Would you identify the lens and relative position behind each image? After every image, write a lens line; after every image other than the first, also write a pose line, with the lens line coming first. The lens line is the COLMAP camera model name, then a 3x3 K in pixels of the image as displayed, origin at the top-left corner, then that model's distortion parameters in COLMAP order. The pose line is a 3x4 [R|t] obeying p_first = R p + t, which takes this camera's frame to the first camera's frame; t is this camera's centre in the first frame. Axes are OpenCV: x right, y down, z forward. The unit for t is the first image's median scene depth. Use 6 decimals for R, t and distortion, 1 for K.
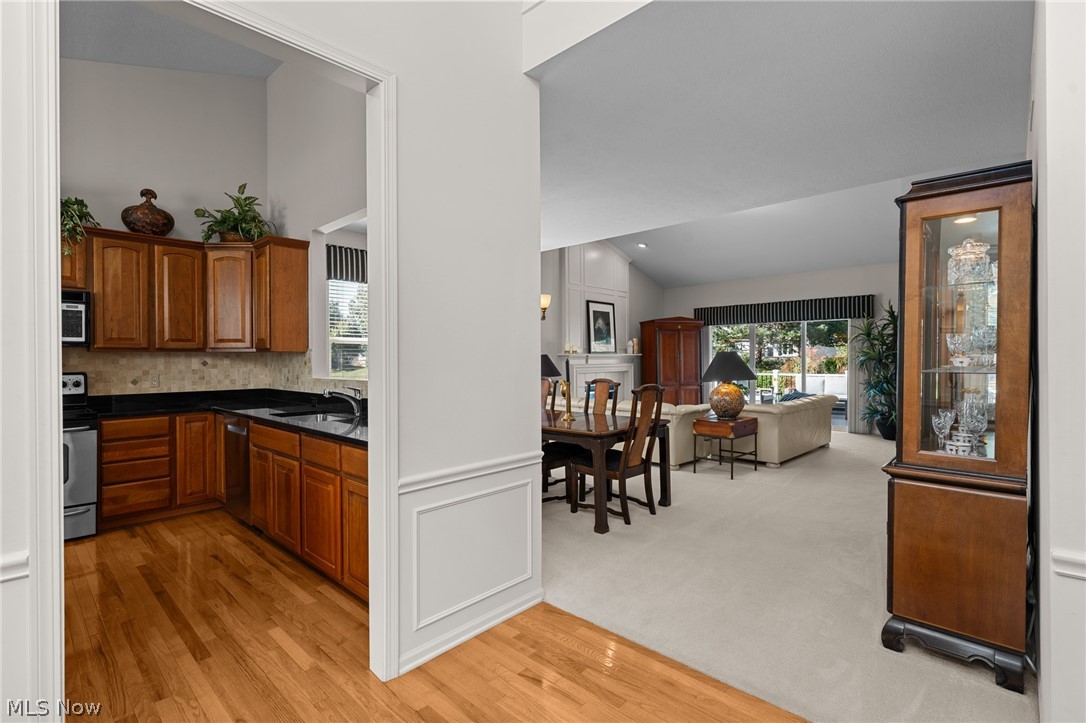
lens RADIAL K [[505.6, 0, 543.0], [0, 505.6, 361.5], [0, 0, 1]] dist [-0.001145, -0.000108]
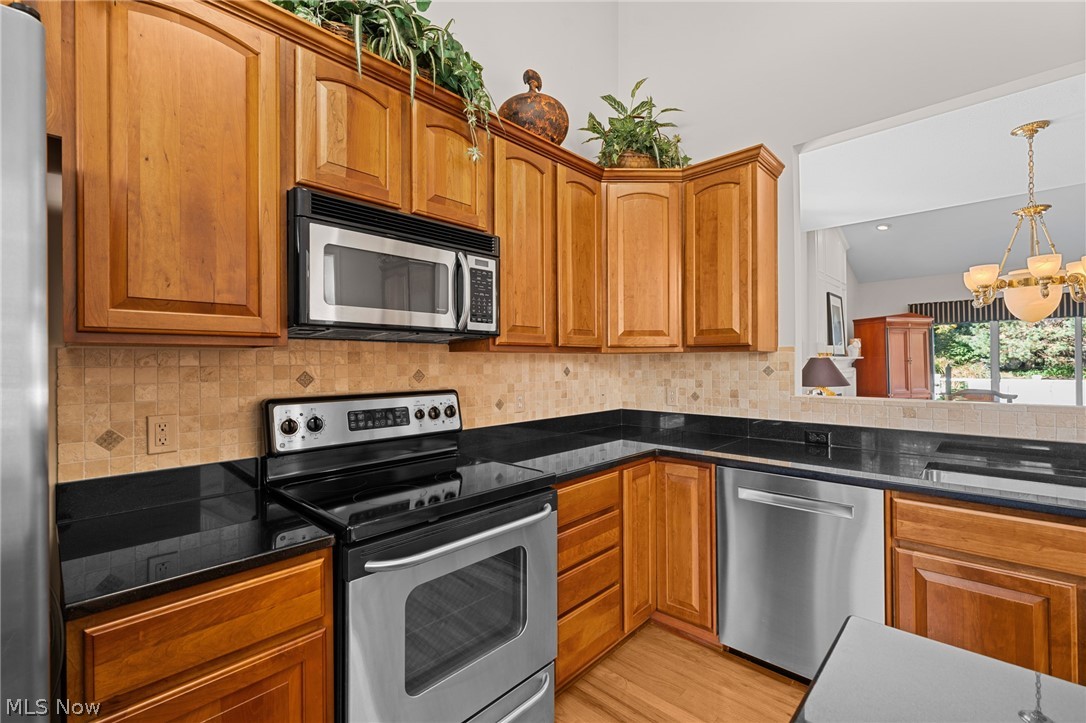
lens RADIAL K [[471.0, 0, 543.0], [0, 471.0, 361.5], [0, 0, 1]] dist [0.000365, -0.000466]
pose [[0.999976, -0.001815, -0.006699, -0.768904], [0.001760, 0.999965, -0.008239, -0.004197], [0.006714, 0.008227, 0.999944, 0.465411]]
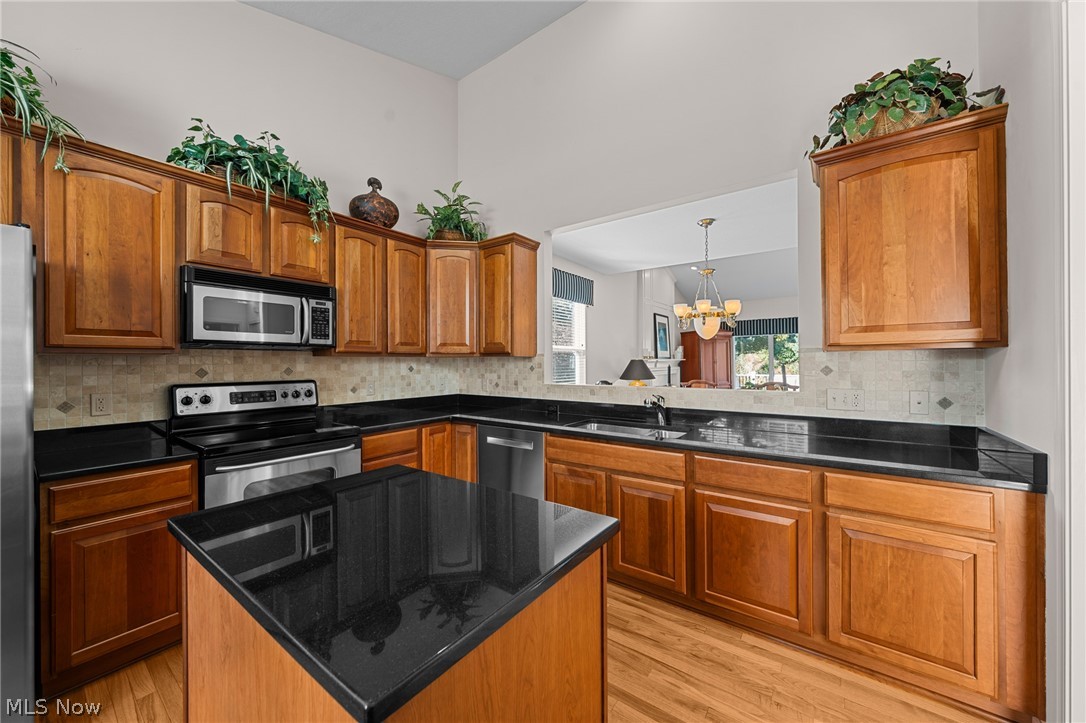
lens RADIAL K [[396.4, 0, 543.0], [0, 396.4, 361.5], [0, 0, 1]] dist [-0.001160, -0.000115]
pose [[0.992951, 0.000182, 0.118522, -0.566101], [0.000830, 0.999964, -0.008490, -0.003907], [-0.118520, 0.008528, 0.992915, 0.257657]]
